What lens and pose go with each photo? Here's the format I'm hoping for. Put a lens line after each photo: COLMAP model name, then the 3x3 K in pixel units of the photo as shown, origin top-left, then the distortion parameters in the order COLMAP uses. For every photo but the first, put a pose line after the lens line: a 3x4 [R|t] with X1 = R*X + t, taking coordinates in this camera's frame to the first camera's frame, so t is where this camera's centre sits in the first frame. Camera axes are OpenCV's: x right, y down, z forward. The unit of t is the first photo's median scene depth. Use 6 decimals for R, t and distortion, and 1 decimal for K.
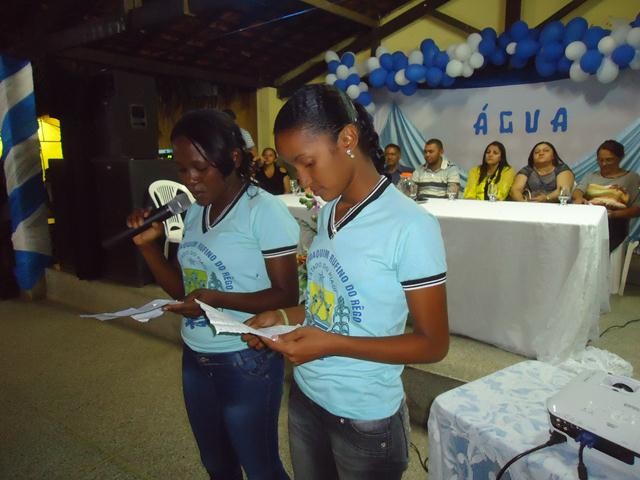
lens RADIAL K [[455.1, 0, 323.1], [0, 455.1, 239.4], [0, 0, 1]] dist [-0.024429, 0.003367]
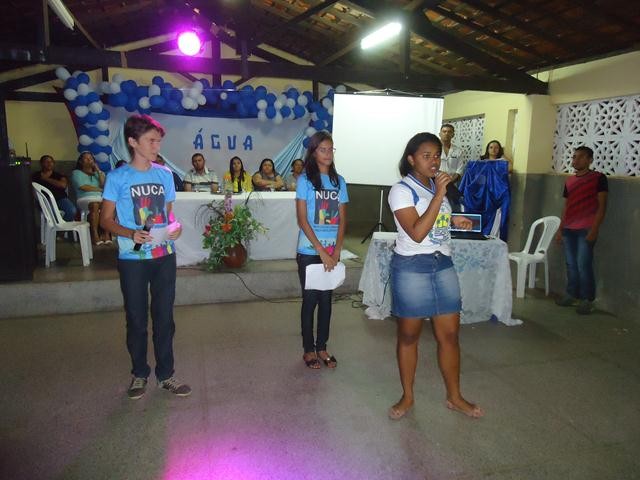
lens RADIAL K [[469.5, 0, 318.6], [0, 469.5, 238.5], [0, 0, 1]] dist [0.001427, 0.003257]
pose [[0.607066, -0.108611, 0.787194, -0.674579], [0.120565, 0.991736, 0.043855, 0.034436], [-0.785452, 0.068286, 0.615144, -0.216734]]
